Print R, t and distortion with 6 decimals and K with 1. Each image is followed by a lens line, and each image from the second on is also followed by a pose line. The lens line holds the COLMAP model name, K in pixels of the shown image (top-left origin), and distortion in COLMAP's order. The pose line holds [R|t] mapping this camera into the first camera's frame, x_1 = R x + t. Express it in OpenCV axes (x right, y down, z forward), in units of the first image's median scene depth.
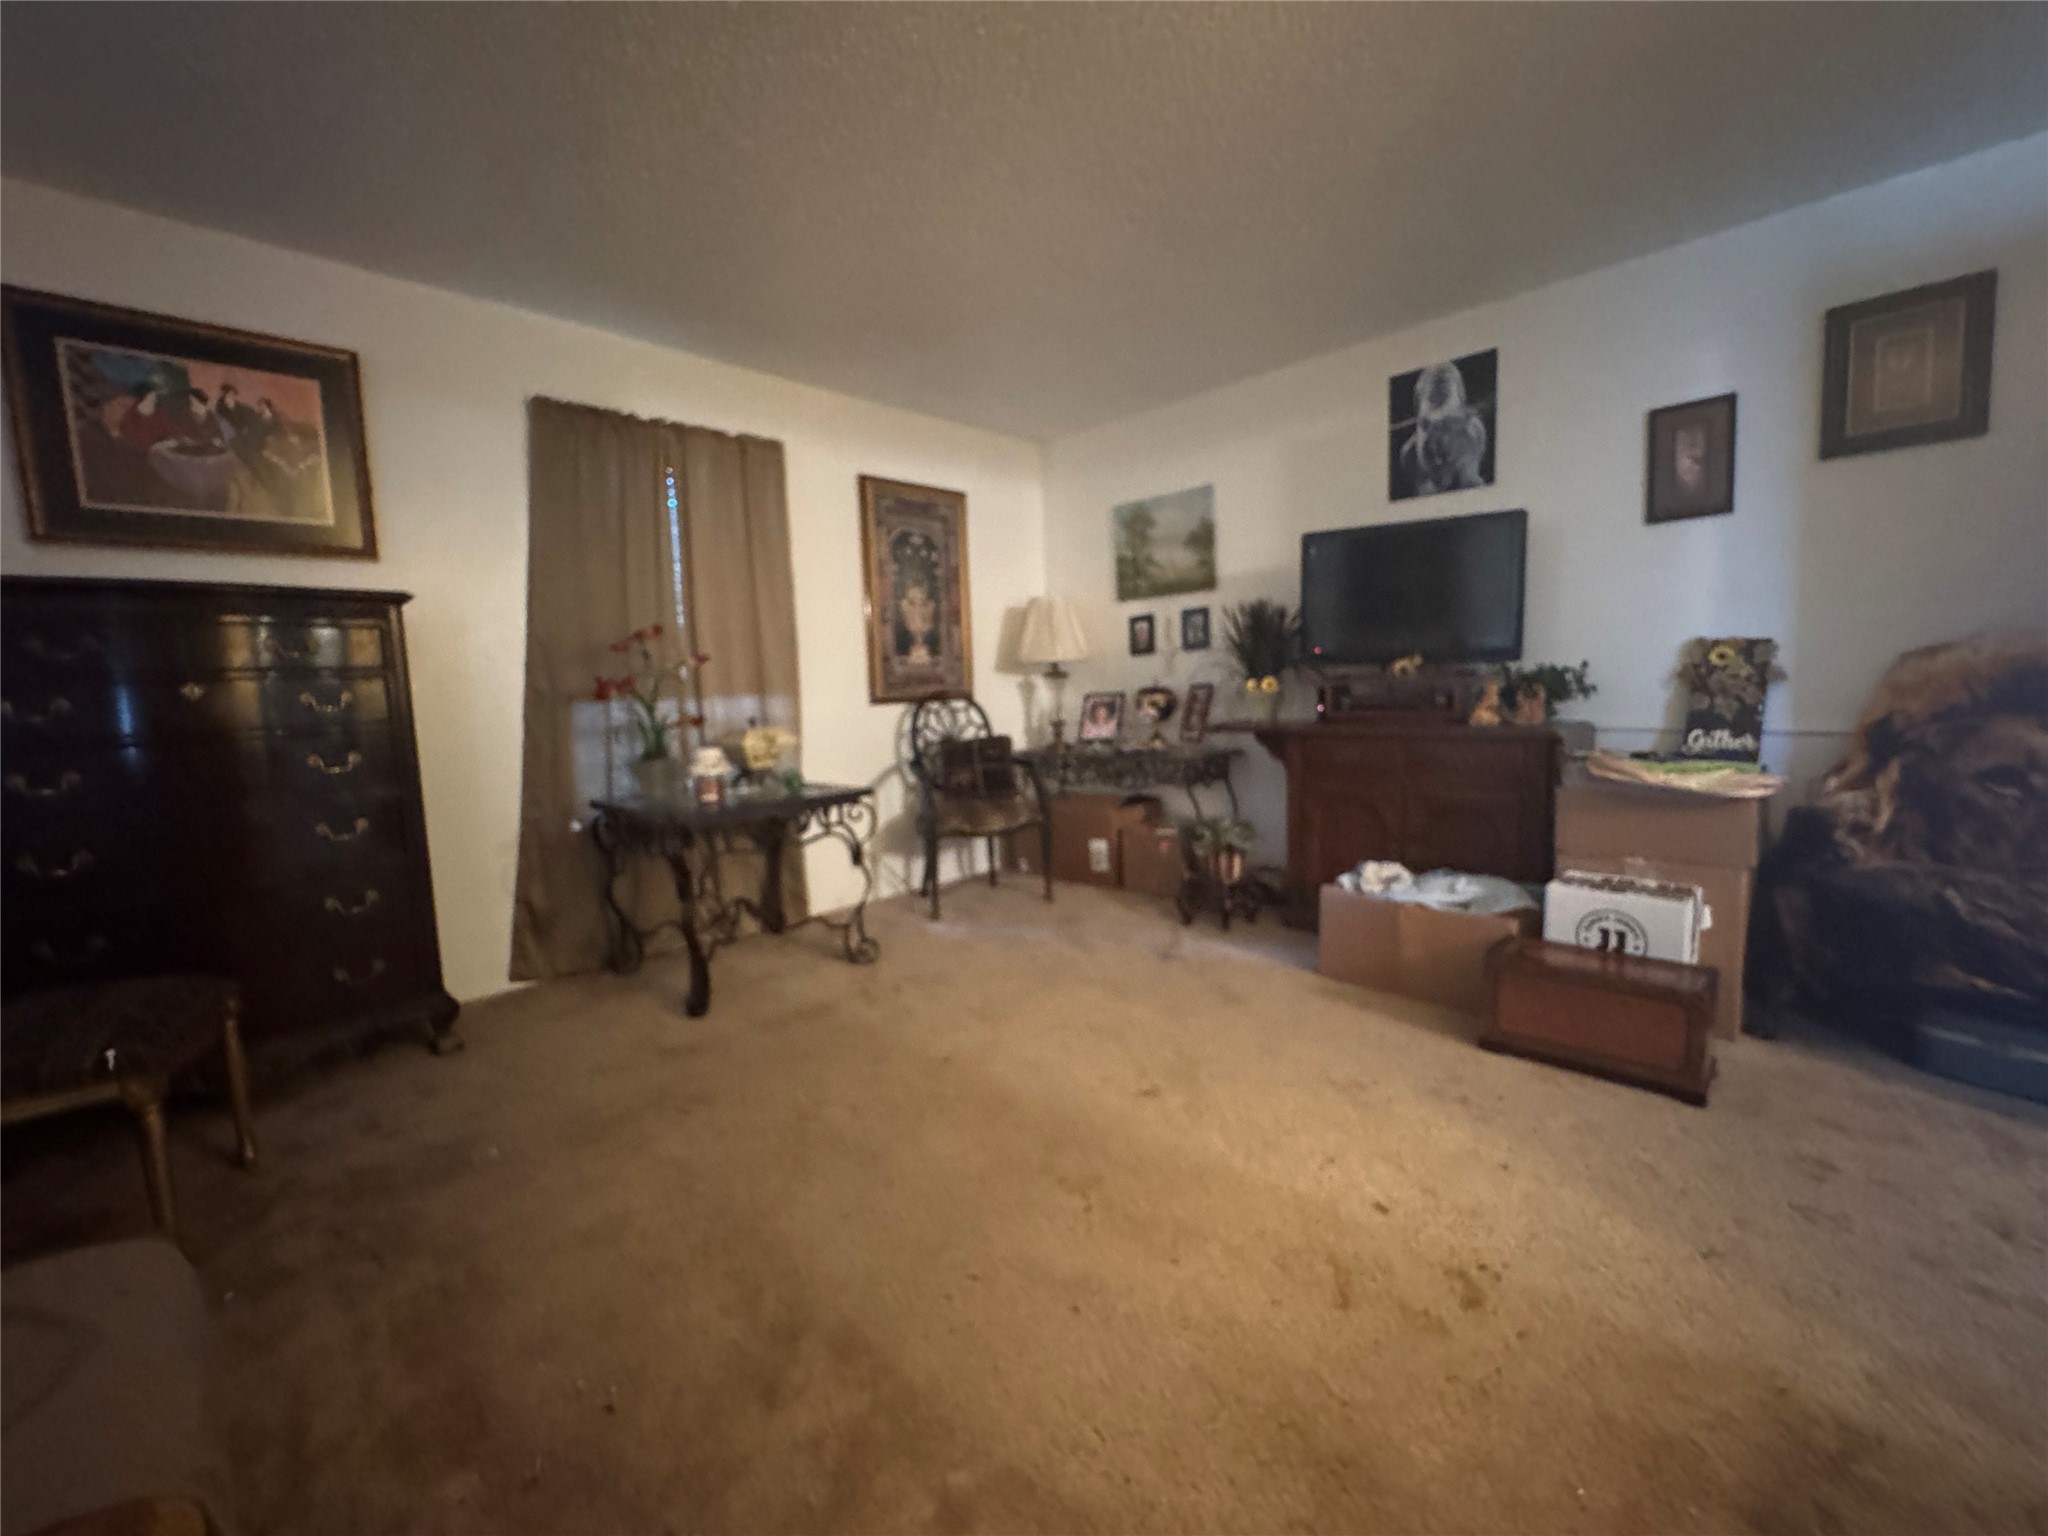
lens RADIAL K [[838.3, 0, 1024.0], [0, 838.3, 768.0], [0, 0, 1]] dist [-0.001548, -0.000043]
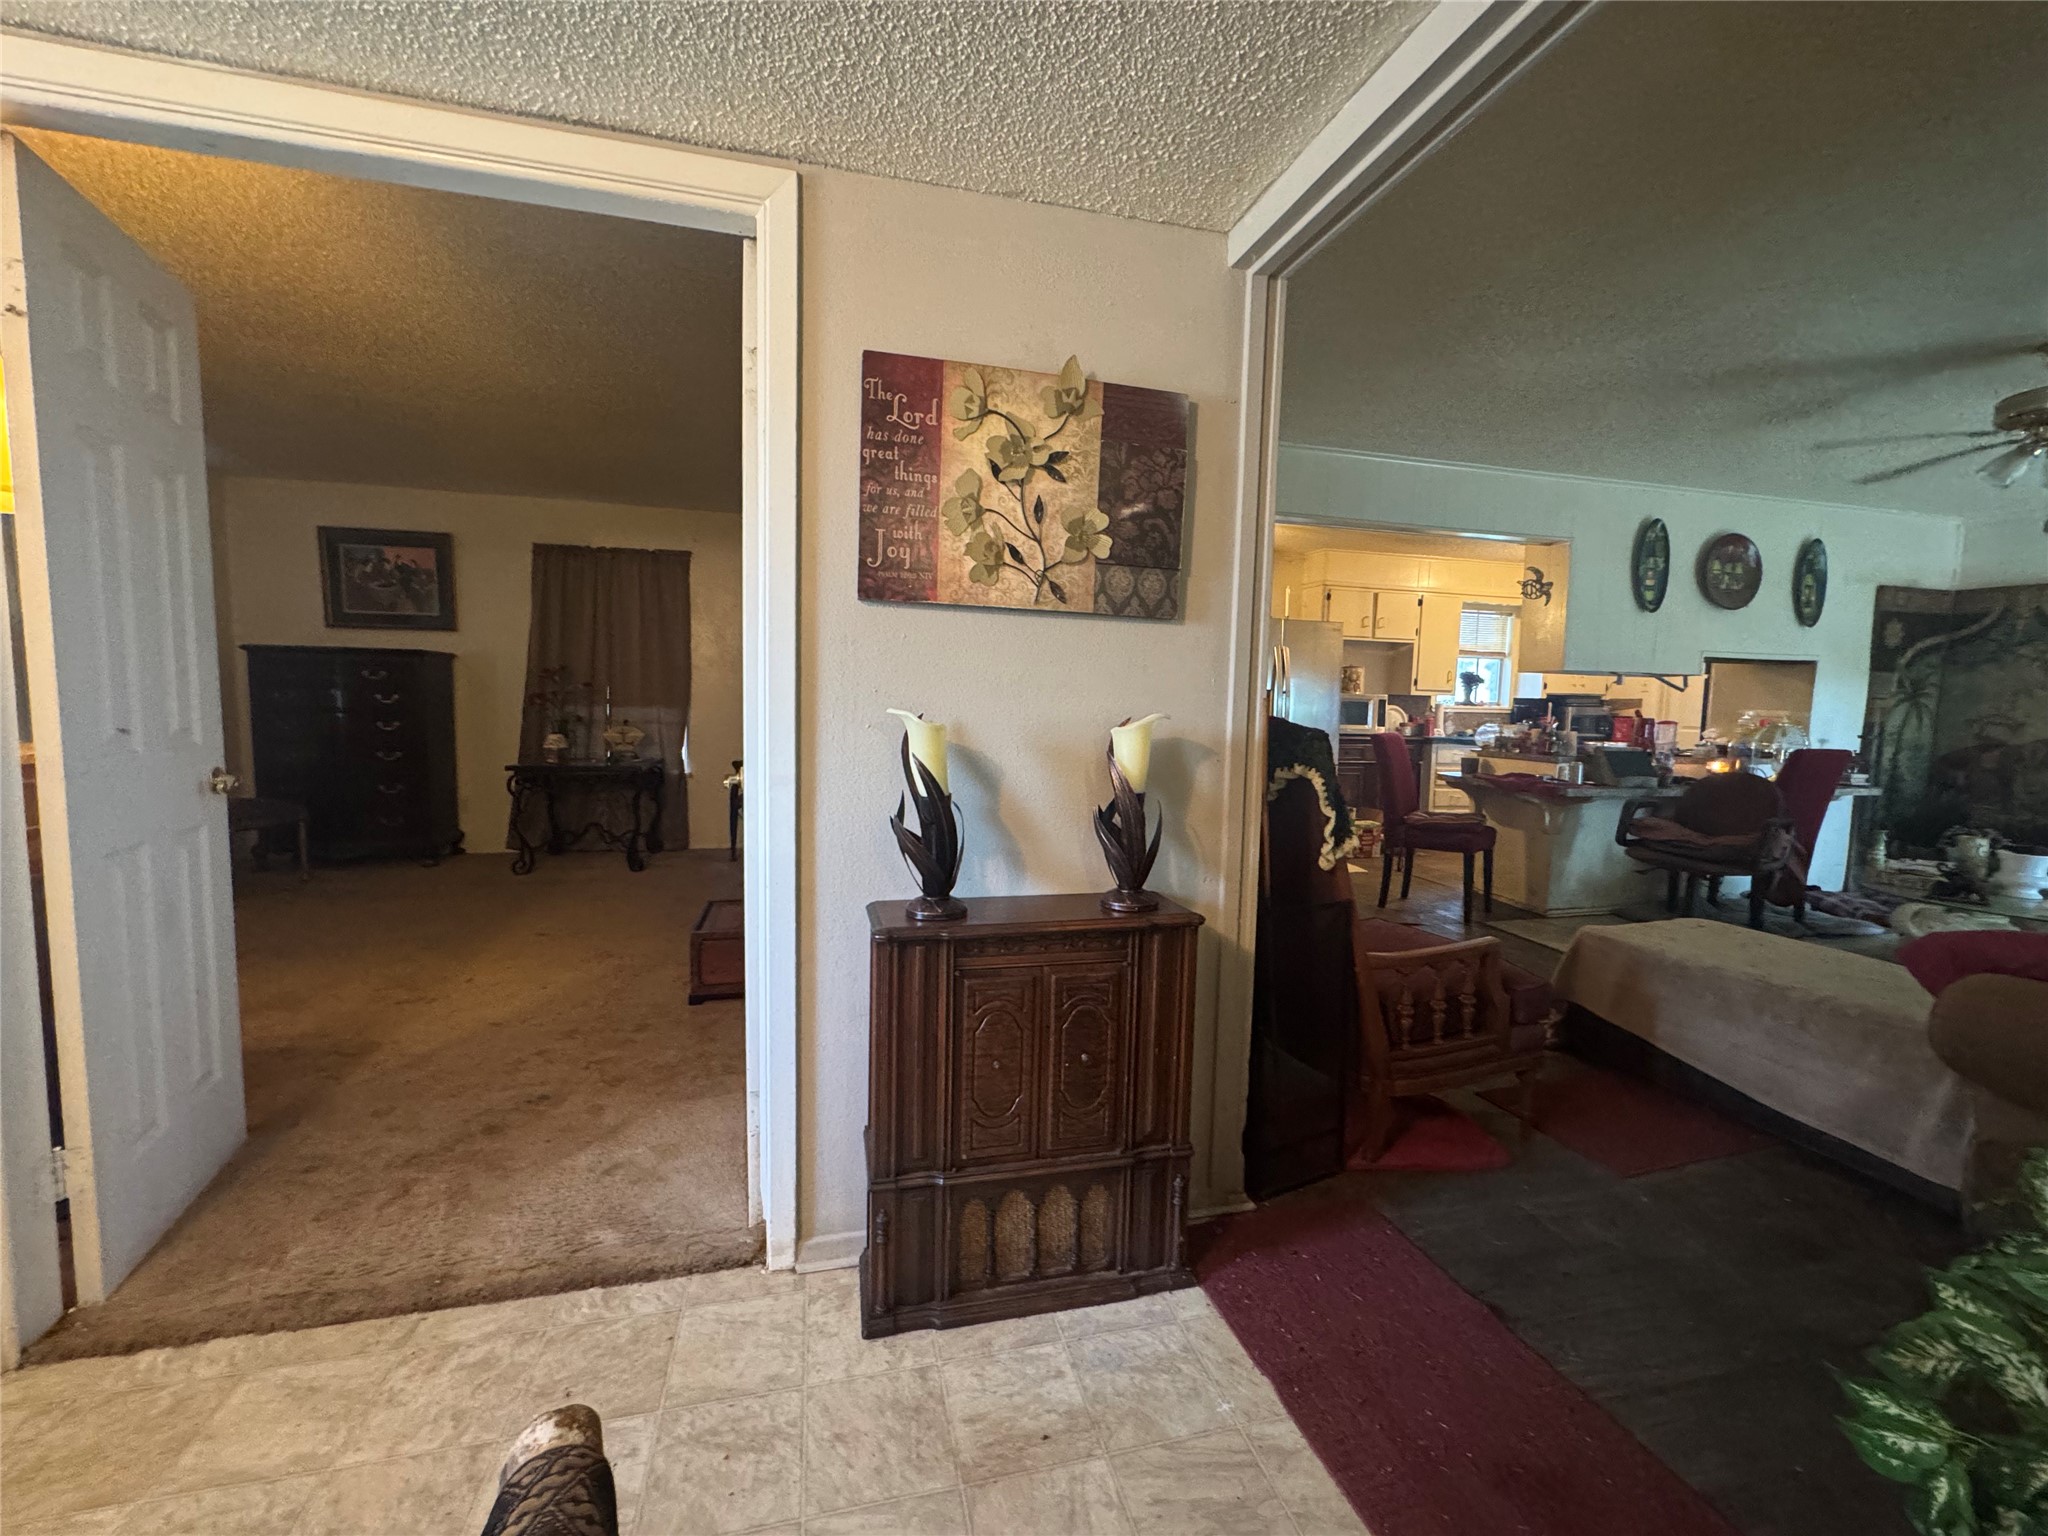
lens RADIAL K [[819.1, 0, 1024.0], [0, 819.1, 768.0], [0, 0, 1]] dist [-0.004060, 0.000751]
pose [[0.855174, 0.097300, -0.509127, 1.653619], [-0.104056, 0.994454, 0.015269, -0.095627], [0.507789, 0.039920, 0.860556, -0.015292]]
